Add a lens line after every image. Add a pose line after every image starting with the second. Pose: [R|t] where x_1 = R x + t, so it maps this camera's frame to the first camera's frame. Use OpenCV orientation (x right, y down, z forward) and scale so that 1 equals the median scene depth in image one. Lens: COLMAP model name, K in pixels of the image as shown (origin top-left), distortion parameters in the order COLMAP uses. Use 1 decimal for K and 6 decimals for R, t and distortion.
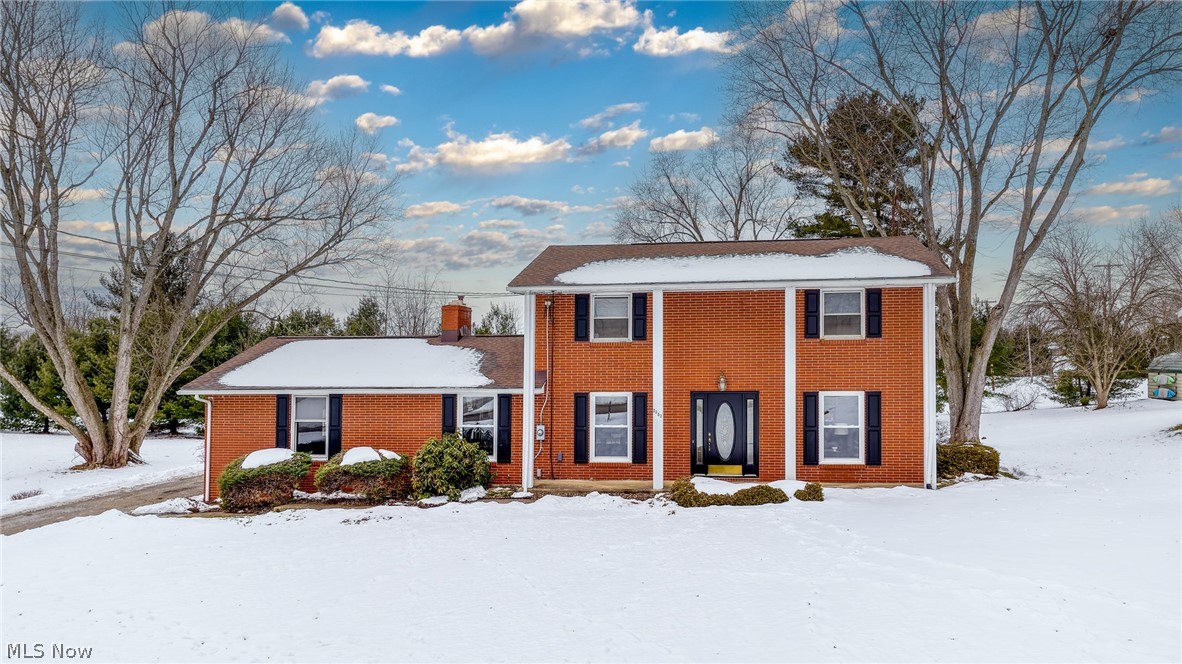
lens RADIAL K [[810.5, 0, 591.5], [0, 810.5, 336.7], [0, 0, 1]] dist [-0.018603, 0.001335]
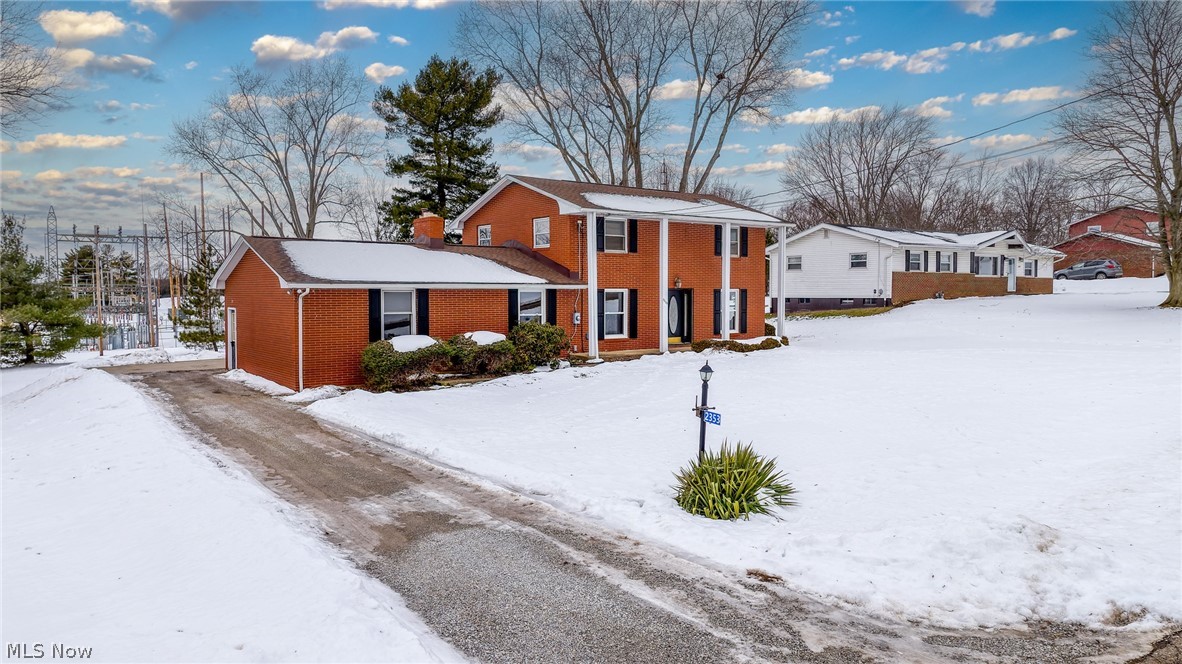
lens RADIAL K [[810.5, 0, 591.5], [0, 810.5, 336.7], [0, 0, 1]] dist [-0.018603, 0.001335]
pose [[0.689523, -0.039224, 0.723201, -1.056673], [-0.046717, 0.994044, 0.098455, 0.014968], [-0.722755, -0.101673, 0.683584, 0.034438]]
